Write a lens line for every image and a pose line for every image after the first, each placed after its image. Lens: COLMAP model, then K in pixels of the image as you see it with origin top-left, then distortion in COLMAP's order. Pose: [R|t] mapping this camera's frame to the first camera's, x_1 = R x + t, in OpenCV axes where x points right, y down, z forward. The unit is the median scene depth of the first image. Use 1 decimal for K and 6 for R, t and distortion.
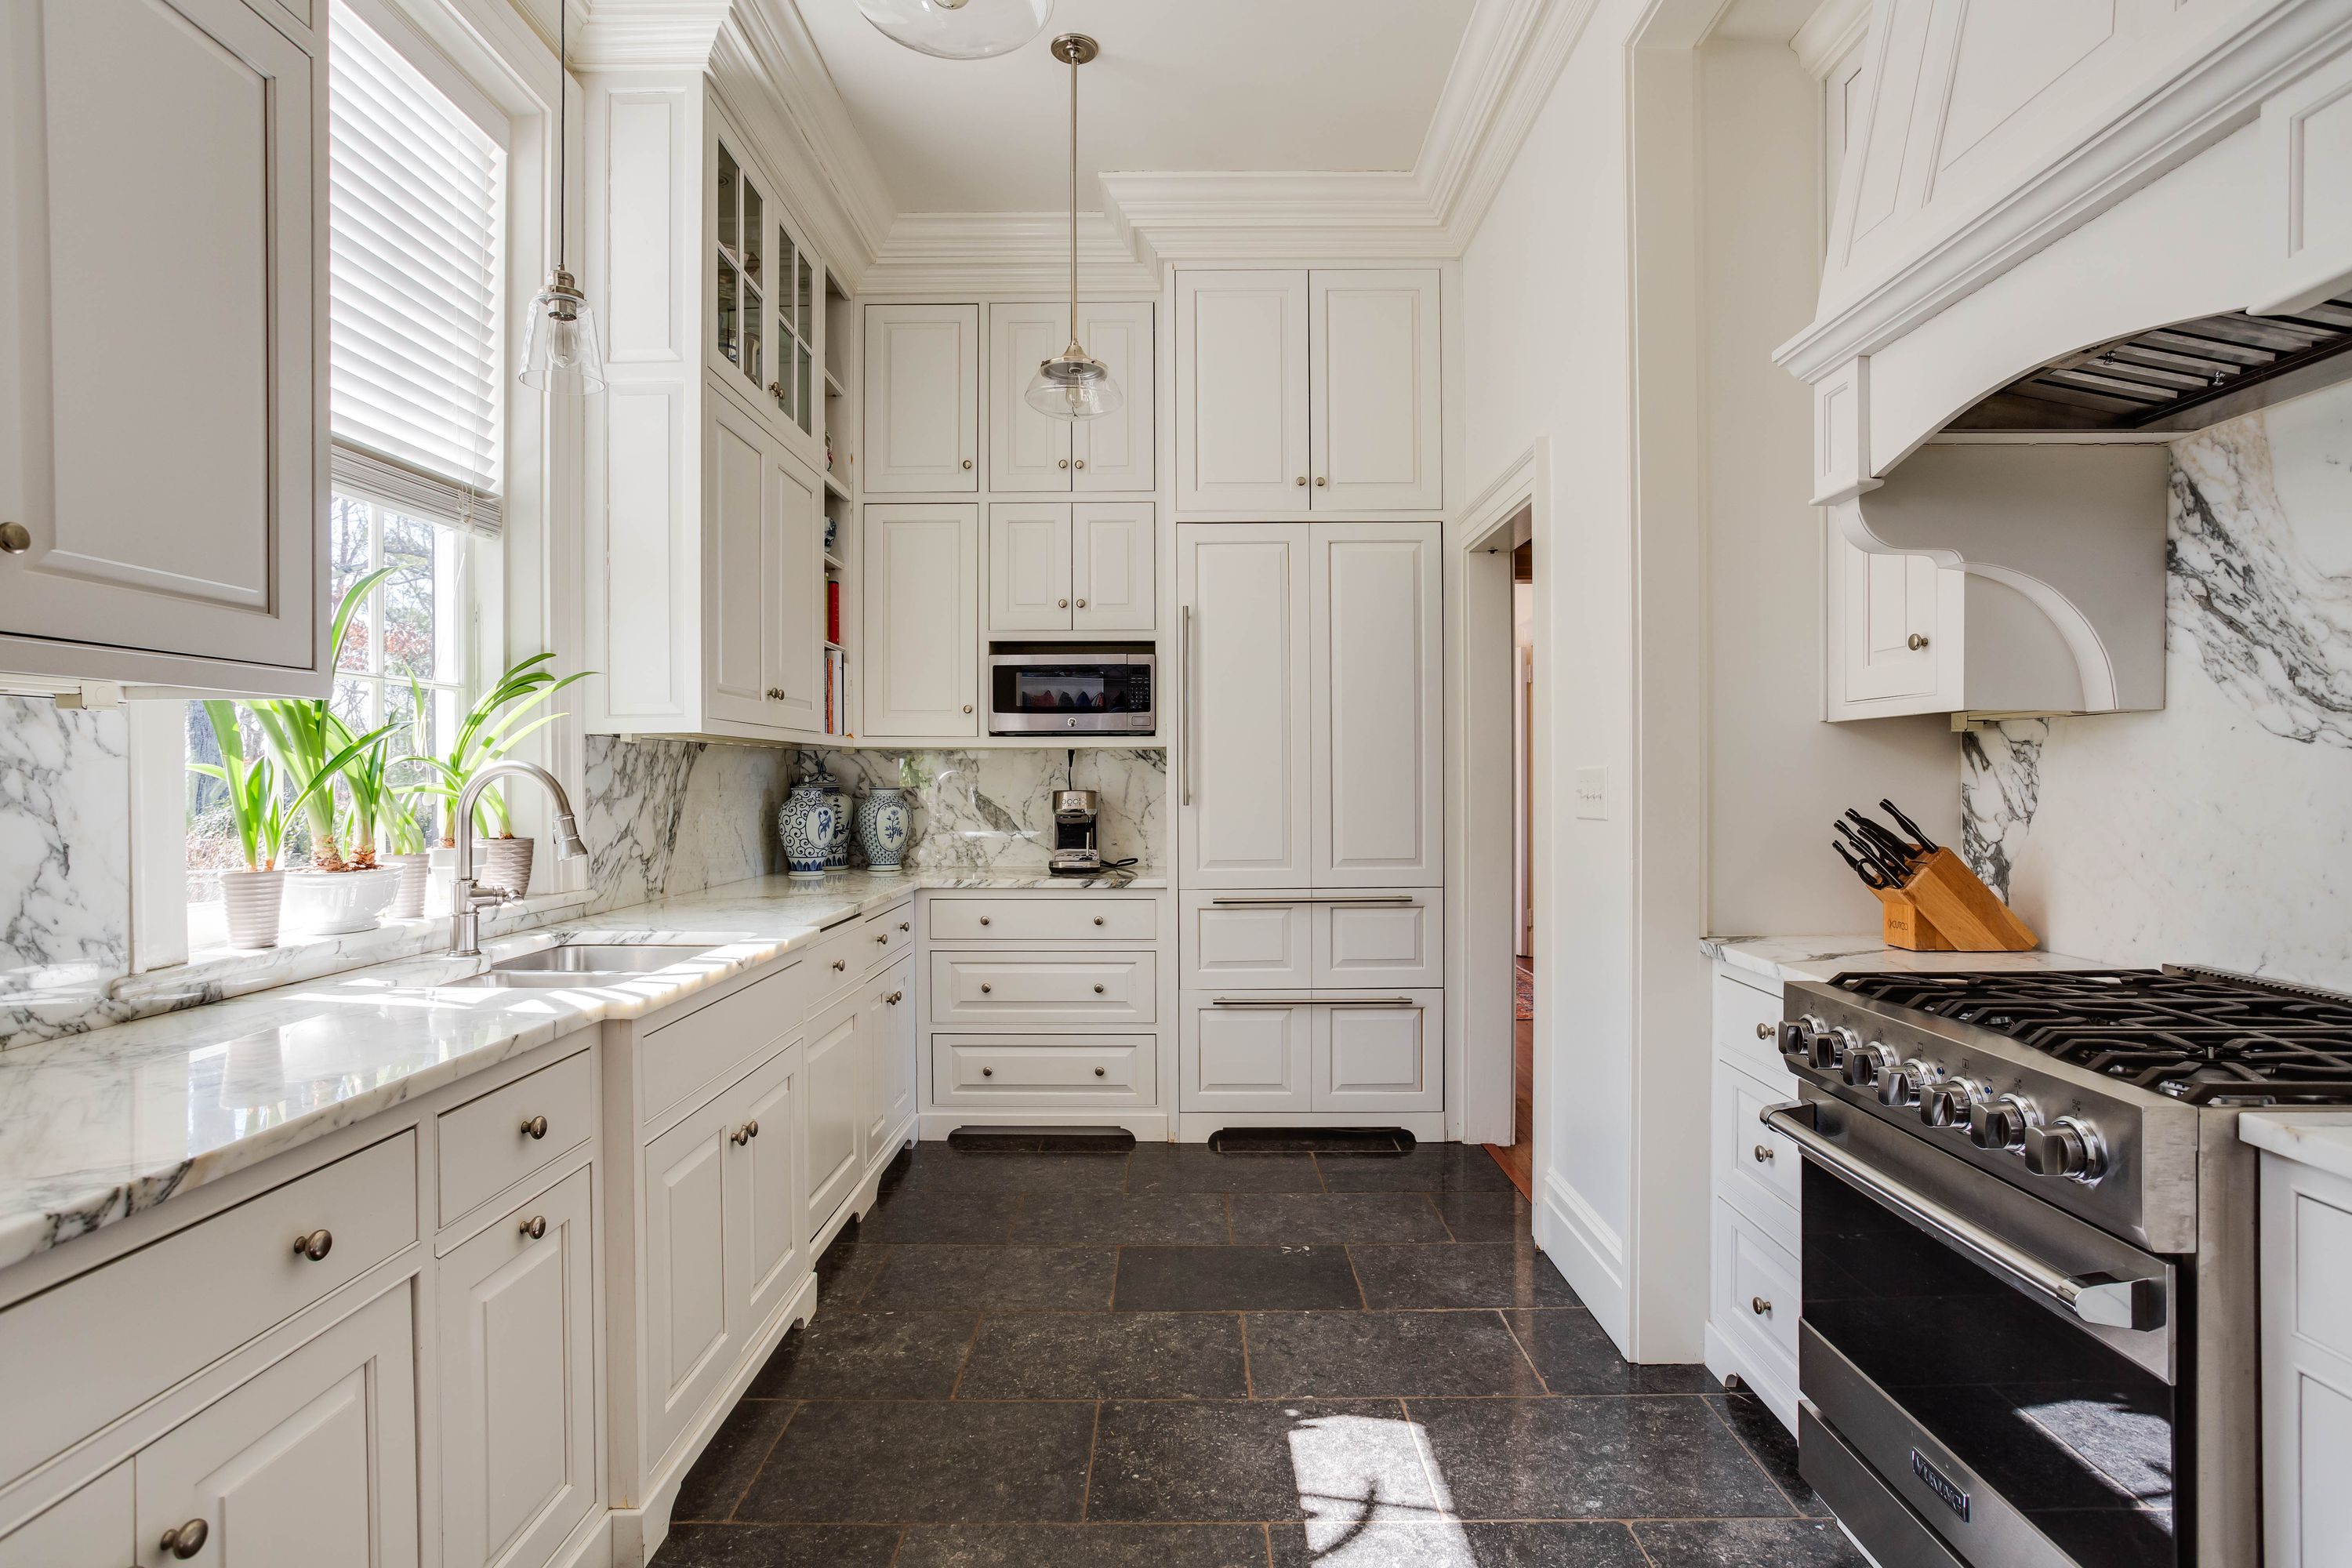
lens RADIAL K [[1183.9, 0, 1178.4], [0, 1183.9, 774.1], [0, 0, 1]] dist [-0.032317, 0.005282]
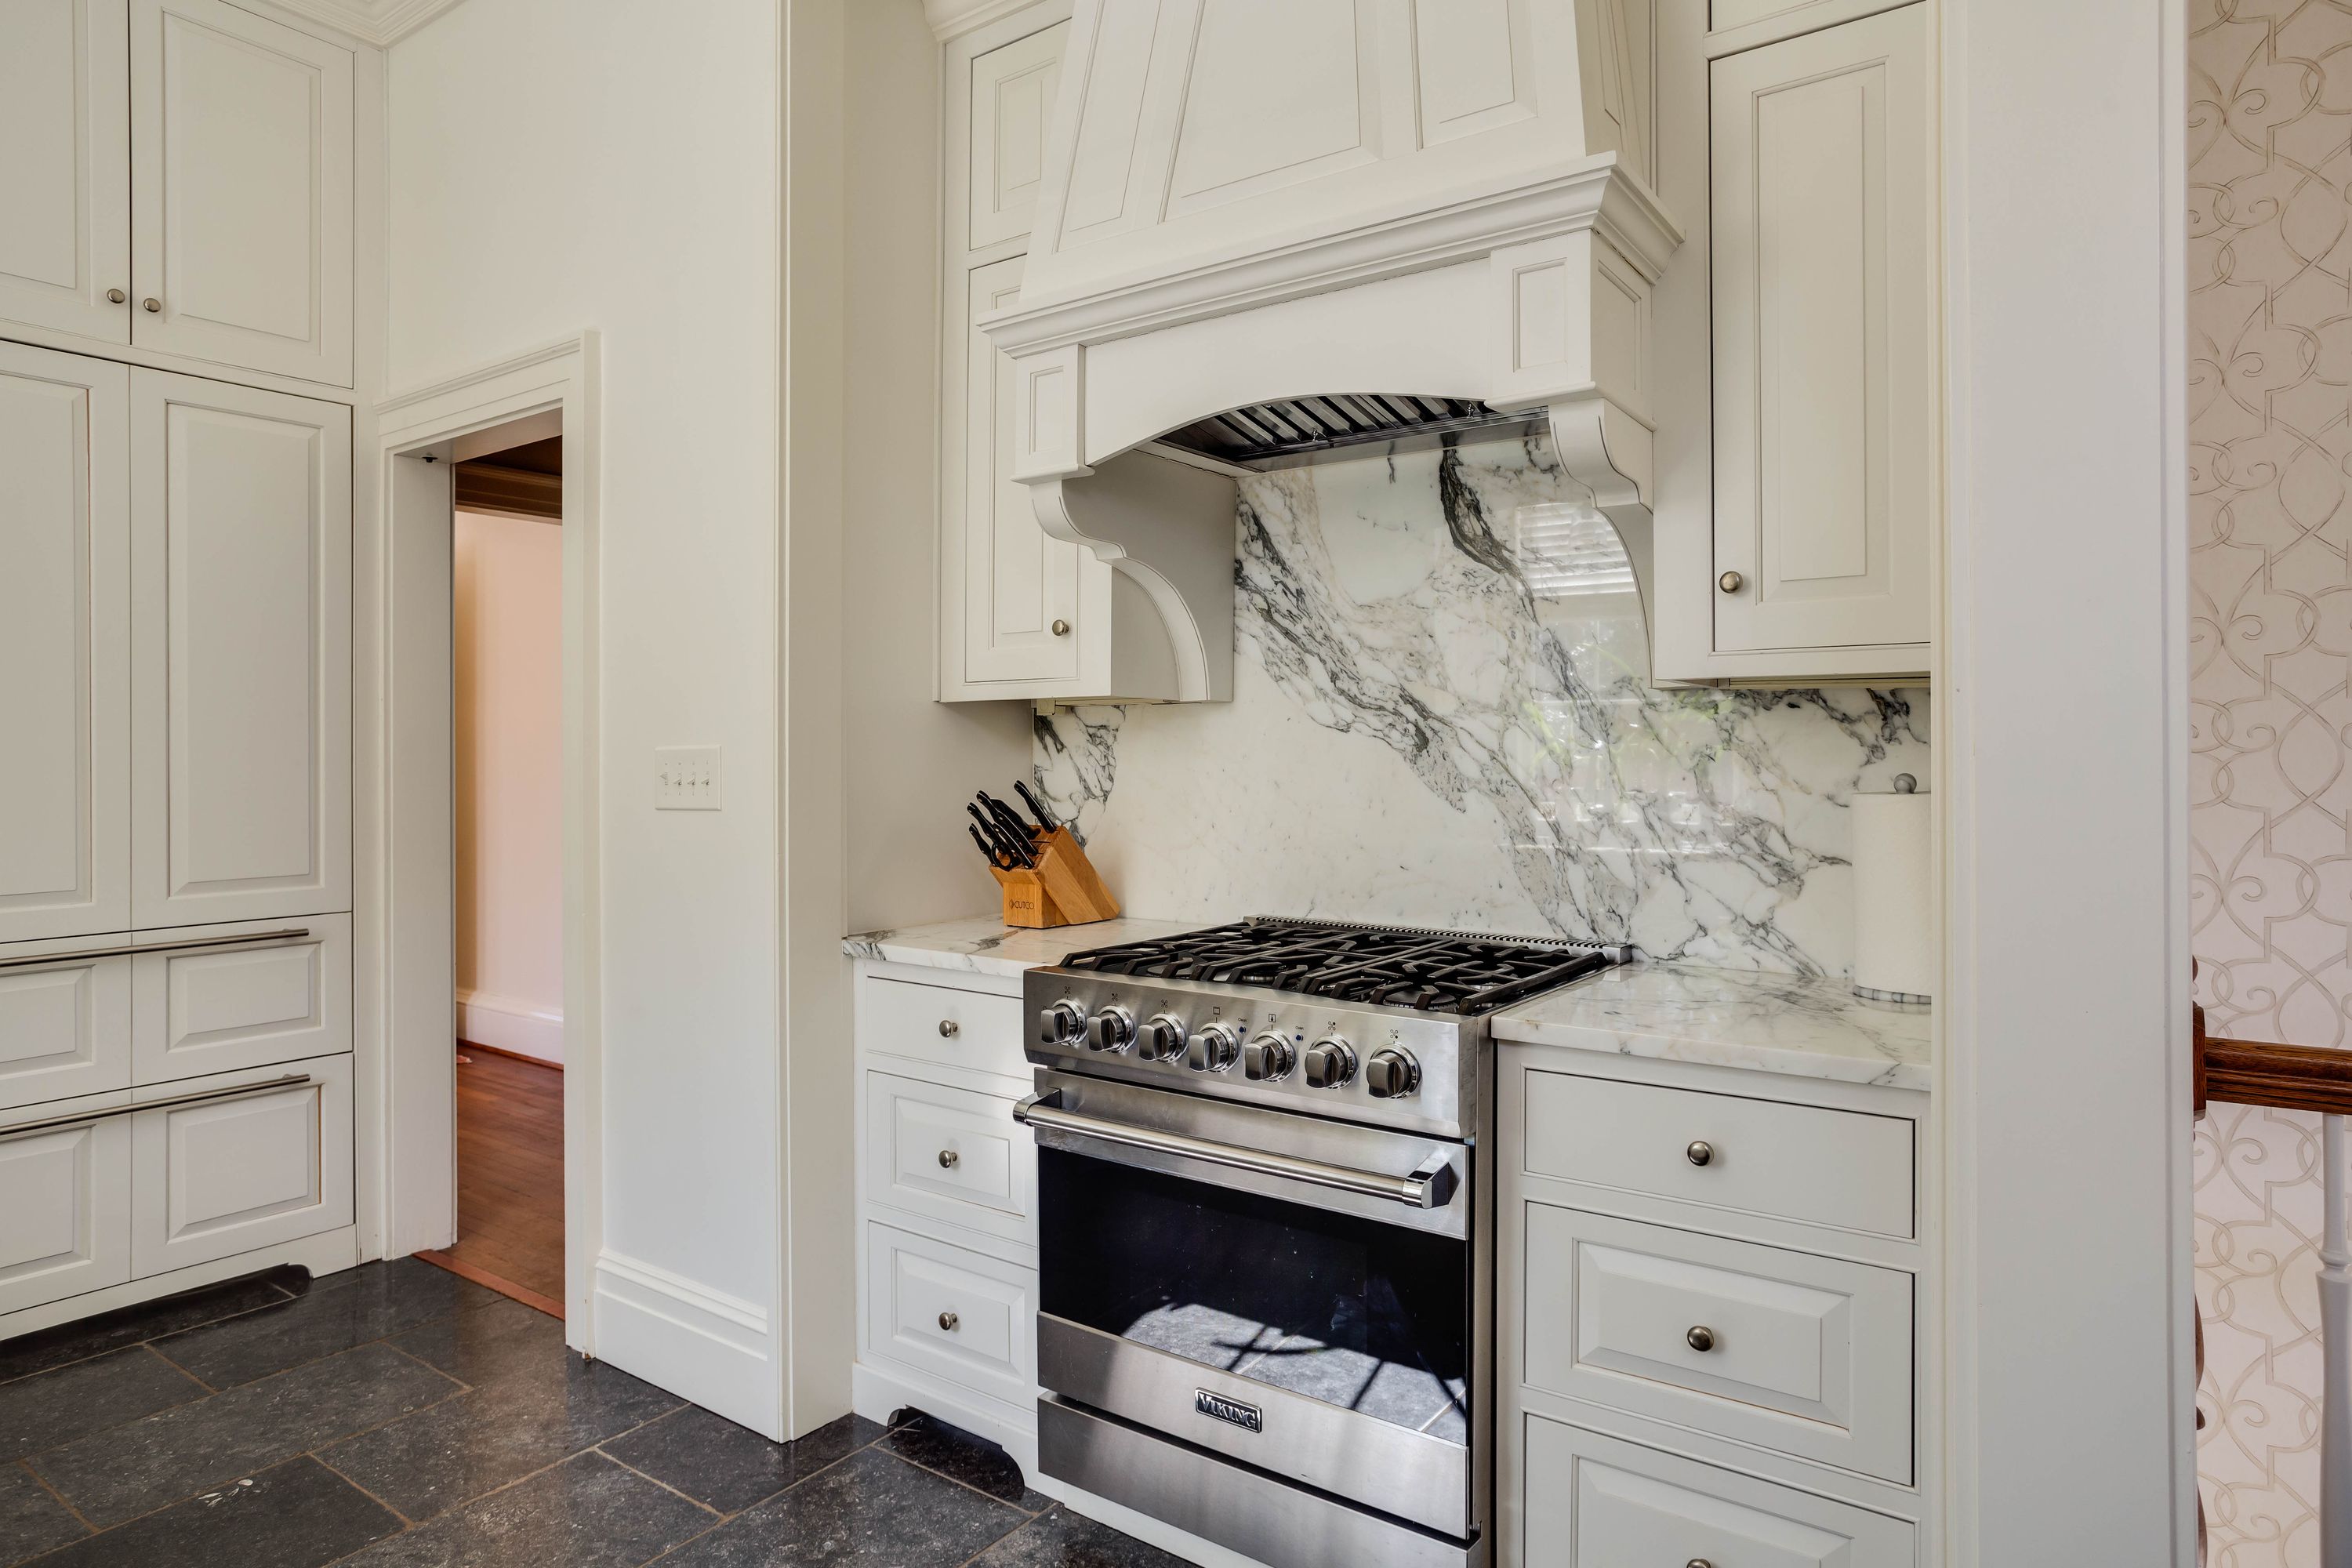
lens RADIAL K [[1357.9, 0, 1179.6], [0, 1357.9, 749.7], [0, 0, 1]] dist [-0.028772, 0.018021]
pose [[0.584915, 0.005829, 0.811074, -0.261561], [-0.002064, 0.999982, -0.005698, 0.000942], [-0.811092, 0.001659, 0.584916, 0.197326]]
